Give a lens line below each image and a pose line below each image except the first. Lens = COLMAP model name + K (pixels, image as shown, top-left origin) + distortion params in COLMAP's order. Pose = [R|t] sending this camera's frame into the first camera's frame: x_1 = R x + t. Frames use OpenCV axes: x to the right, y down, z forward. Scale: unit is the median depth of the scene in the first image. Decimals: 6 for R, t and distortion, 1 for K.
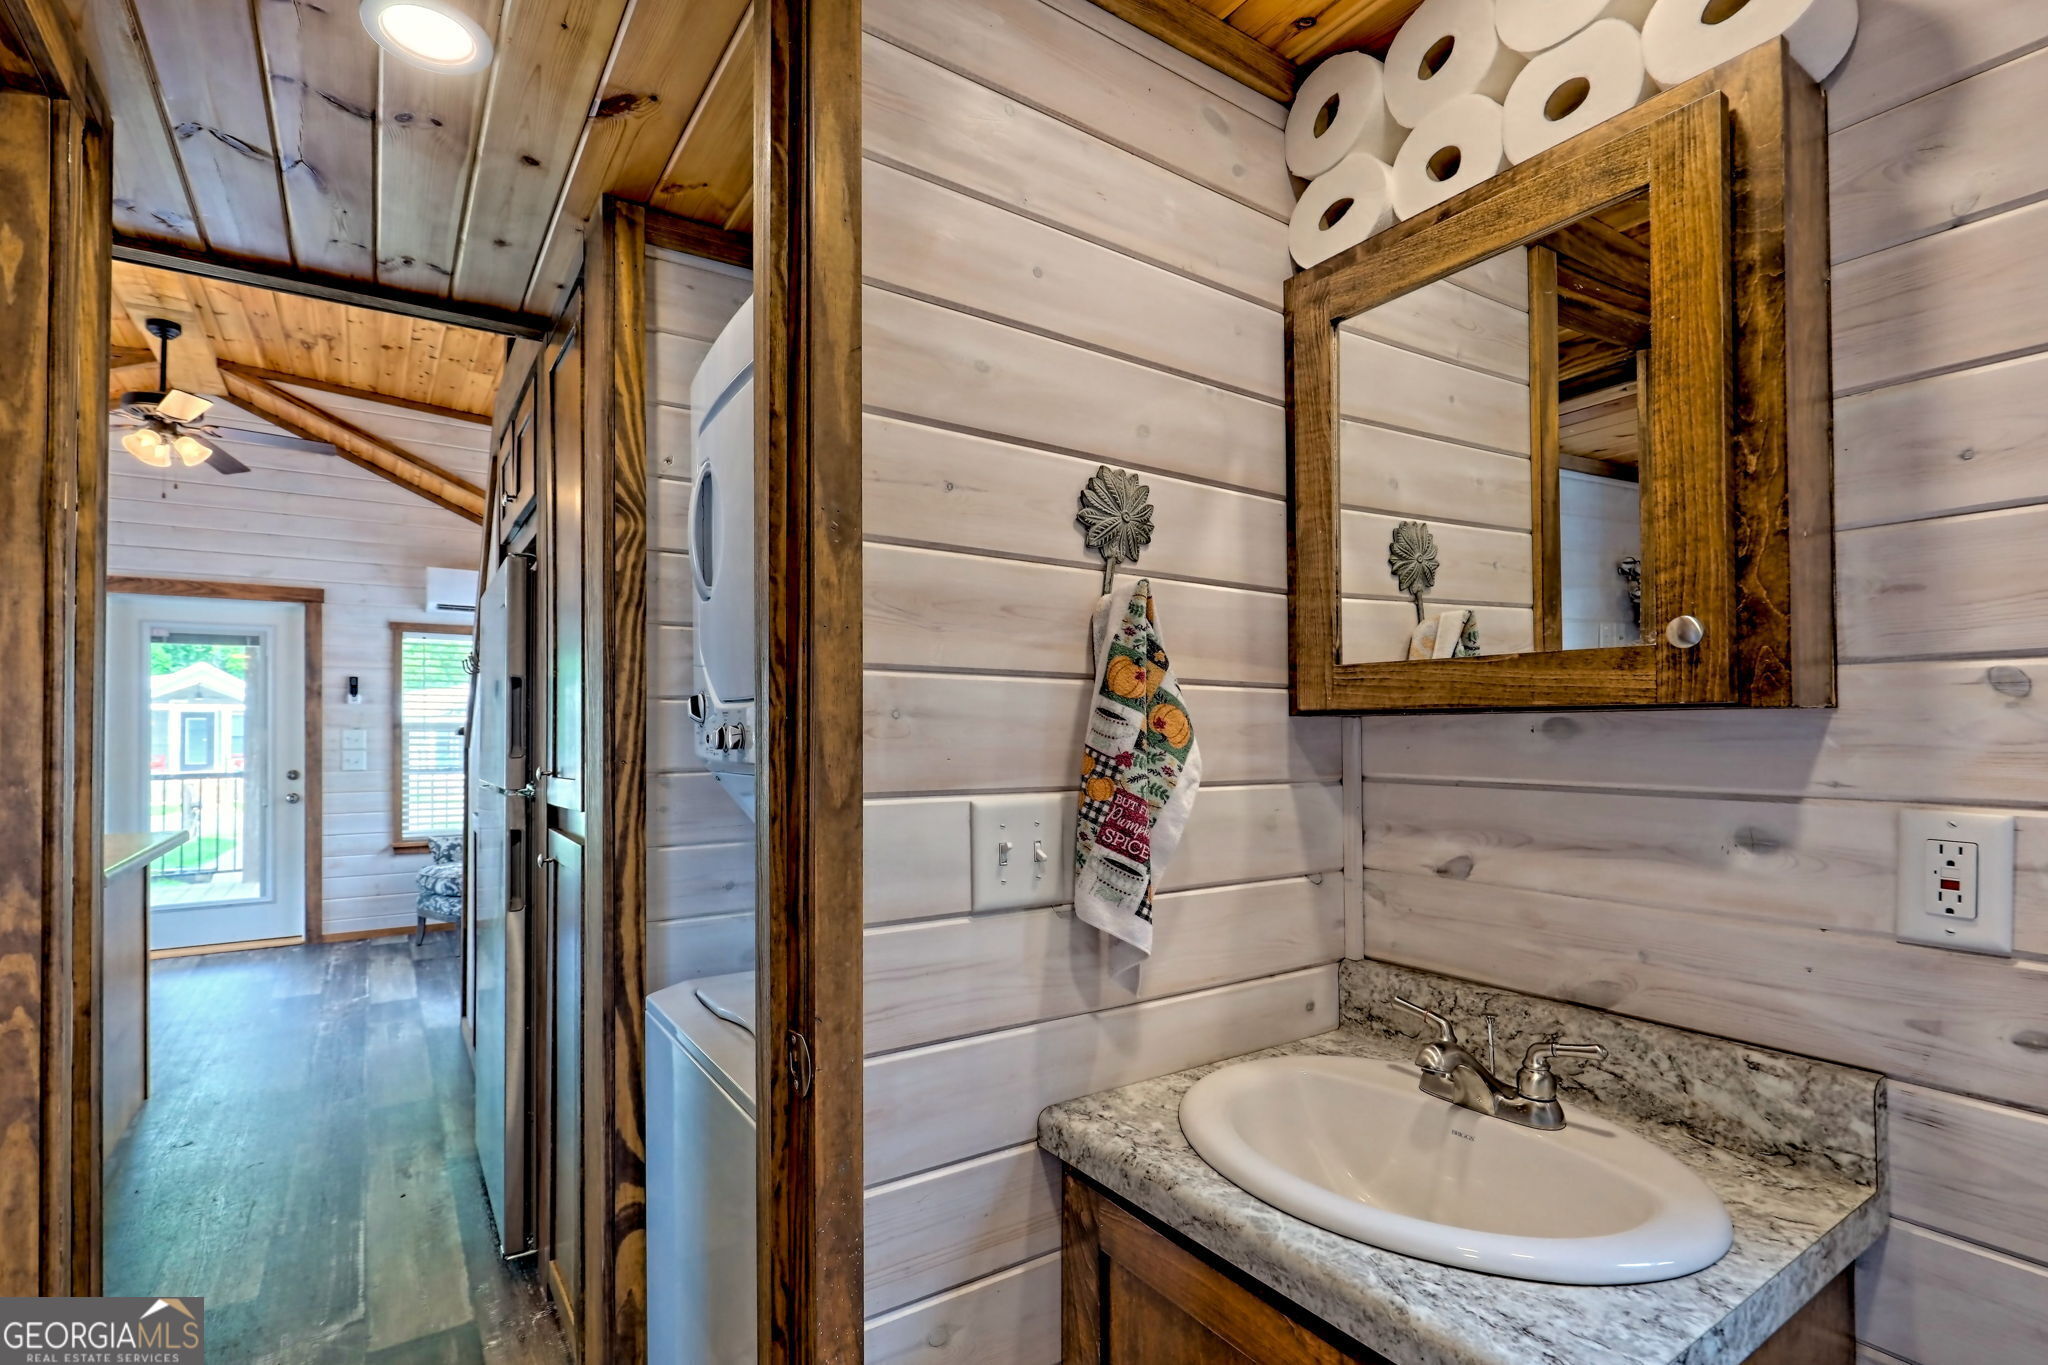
lens RADIAL K [[944.9, 0, 1015.9], [0, 944.9, 722.3], [0, 0, 1]] dist [-0.002939, -0.000357]
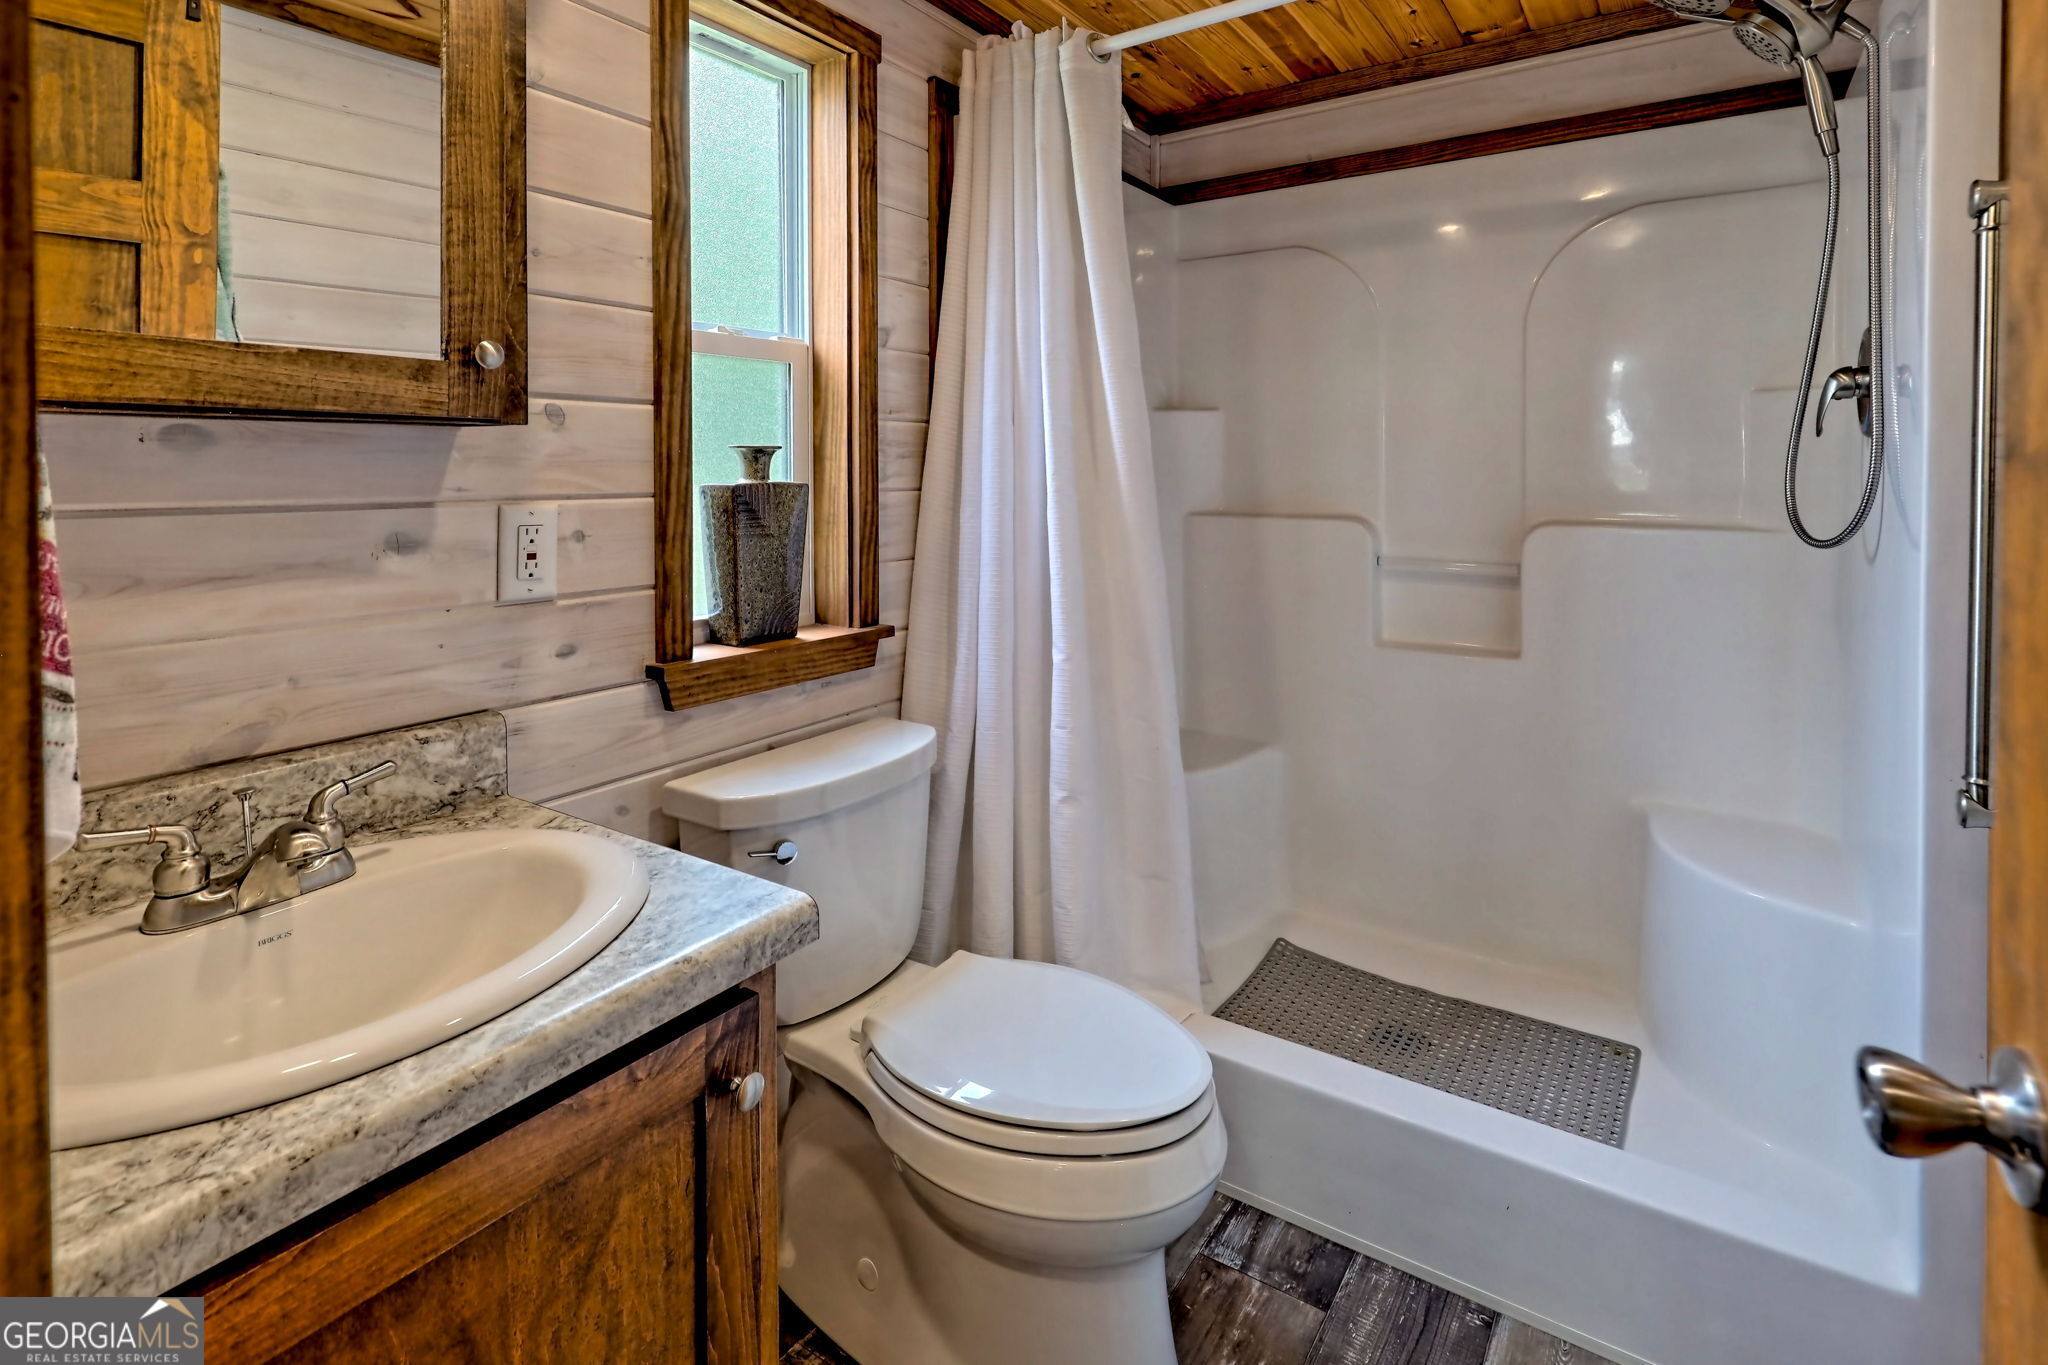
lens RADIAL K [[944.9, 0, 1050.8], [0, 944.9, 482.7], [0, 0, 1]] dist [-0.002939, -0.000357]
pose [[-0.366883, -0.013910, 0.930163, -0.574698], [-0.006392, 0.999902, 0.012431, 0.038241], [-0.930245, -0.001385, -0.366936, 0.761095]]
